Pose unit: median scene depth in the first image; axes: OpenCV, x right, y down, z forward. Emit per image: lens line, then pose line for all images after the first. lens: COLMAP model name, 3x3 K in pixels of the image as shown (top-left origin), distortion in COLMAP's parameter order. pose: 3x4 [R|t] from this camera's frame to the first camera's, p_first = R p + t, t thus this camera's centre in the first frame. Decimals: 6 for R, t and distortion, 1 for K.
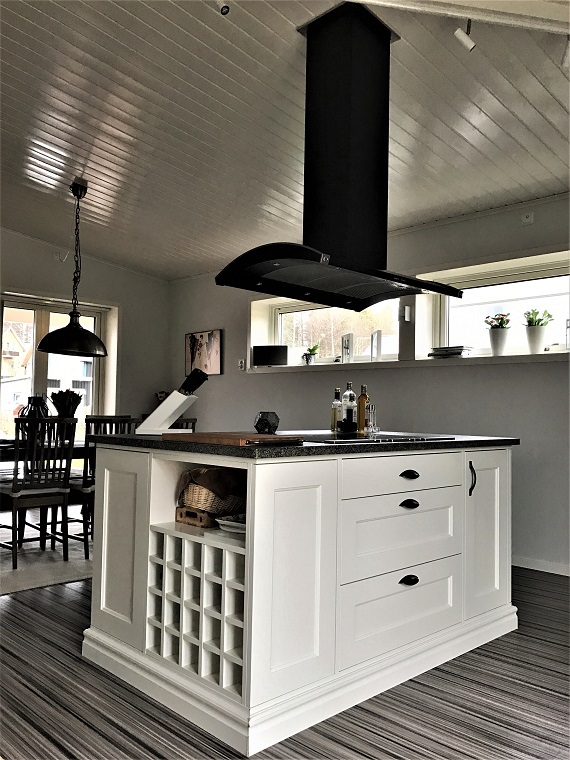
lens RADIAL K [[645.8, 0, 285.0], [0, 645.8, 380.0], [0, 0, 1]] dist [-0.001976, -0.001039]
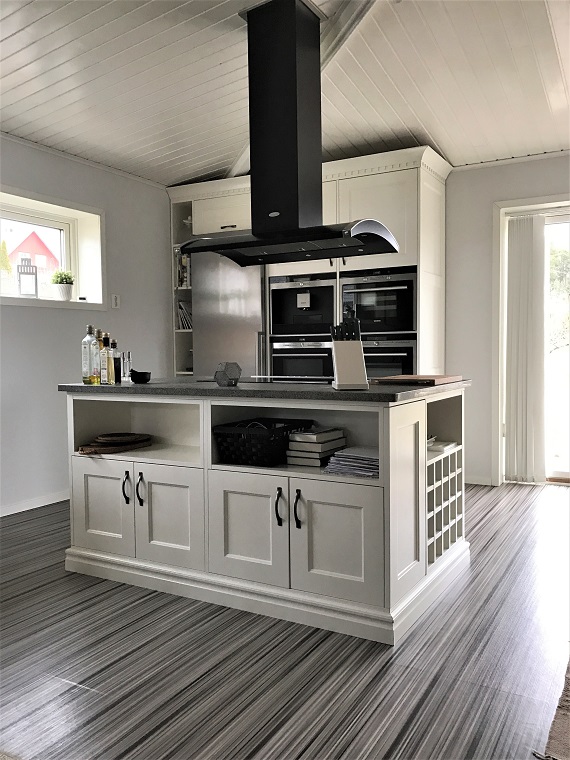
lens RADIAL K [[645.8, 0, 285.0], [0, 645.8, 380.0], [0, 0, 1]] dist [-0.001976, -0.001039]
pose [[-0.271103, -0.057251, 0.960846, -0.795706], [-0.033294, 0.998190, 0.050083, 0.031487], [-0.961974, -0.018413, -0.272519, 1.157686]]
